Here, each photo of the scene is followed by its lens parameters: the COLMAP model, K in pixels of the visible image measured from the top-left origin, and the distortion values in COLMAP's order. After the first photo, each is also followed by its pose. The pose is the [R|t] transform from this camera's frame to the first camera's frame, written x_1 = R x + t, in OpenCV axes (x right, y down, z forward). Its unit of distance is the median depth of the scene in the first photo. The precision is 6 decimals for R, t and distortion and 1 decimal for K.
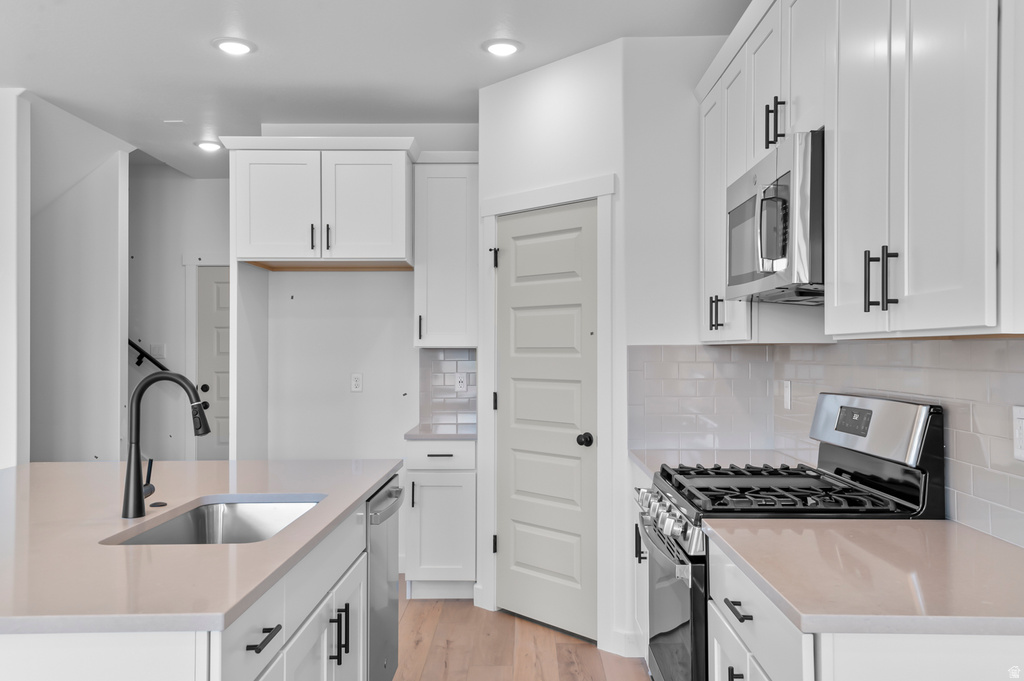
lens RADIAL K [[837.4, 0, 514.7], [0, 837.4, 342.1], [0, 0, 1]] dist [0.031757, 0.001706]
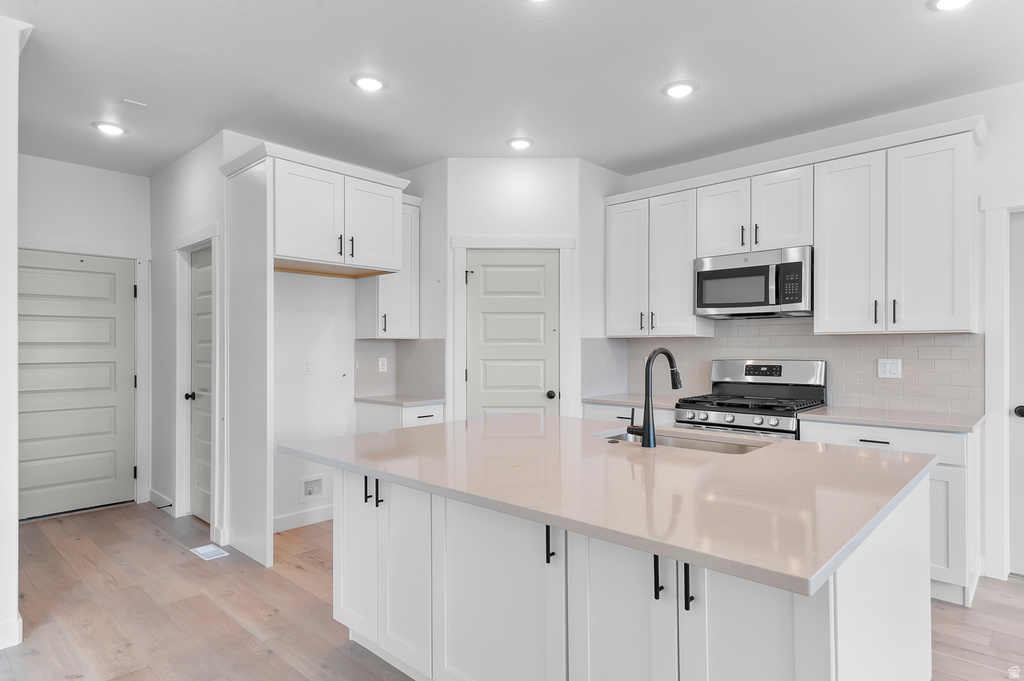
lens RADIAL K [[572.4, 0, 515.0], [0, 572.4, 346.3], [0, 0, 1]] dist [0.004101, -0.000254]
pose [[0.670719, 0.003523, 0.741703, -0.779286], [-0.007926, 0.999966, 0.002418, 0.018489], [-0.741669, -0.007500, 0.670724, 0.293015]]
